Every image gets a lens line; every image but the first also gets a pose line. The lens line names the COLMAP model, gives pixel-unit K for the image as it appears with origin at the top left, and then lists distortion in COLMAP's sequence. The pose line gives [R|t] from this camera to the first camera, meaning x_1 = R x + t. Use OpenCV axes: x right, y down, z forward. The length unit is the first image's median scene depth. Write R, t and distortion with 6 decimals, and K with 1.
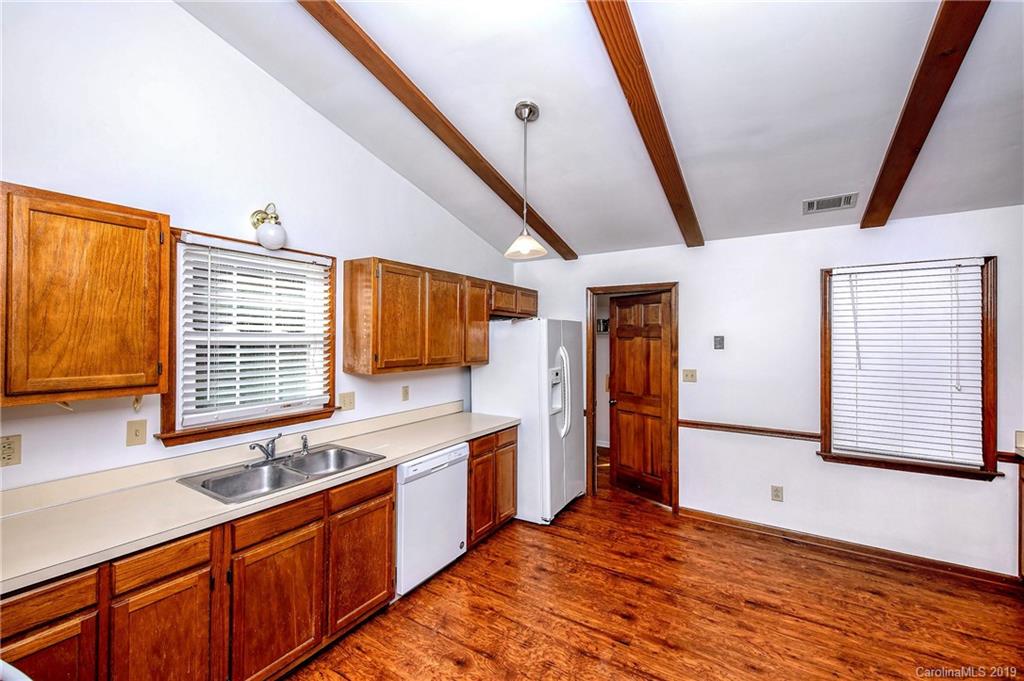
lens RADIAL K [[413.6, 0, 508.8], [0, 413.6, 341.8], [0, 0, 1]] dist [0.006018, -0.001257]
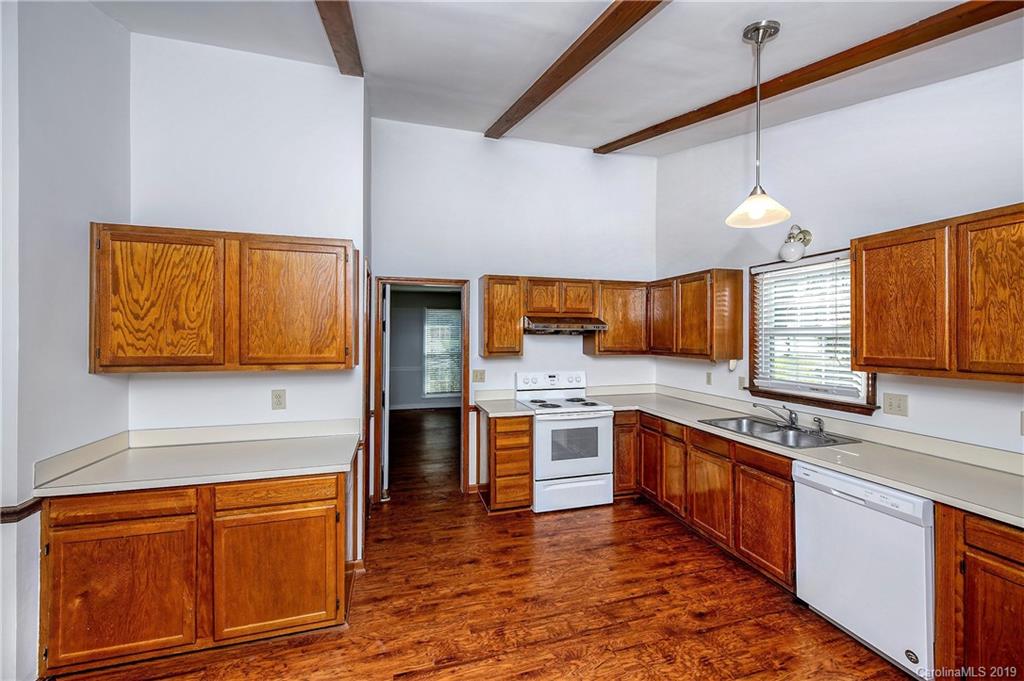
lens RADIAL K [[413.6, 0, 510.6], [0, 413.6, 331.5], [0, 0, 1]] dist [0.006018, -0.001257]
pose [[-0.662251, -0.013775, -0.749155, 0.901500], [-0.012821, 0.999893, -0.007052, 0.011600], [0.749172, 0.004935, -0.662357, 1.126025]]
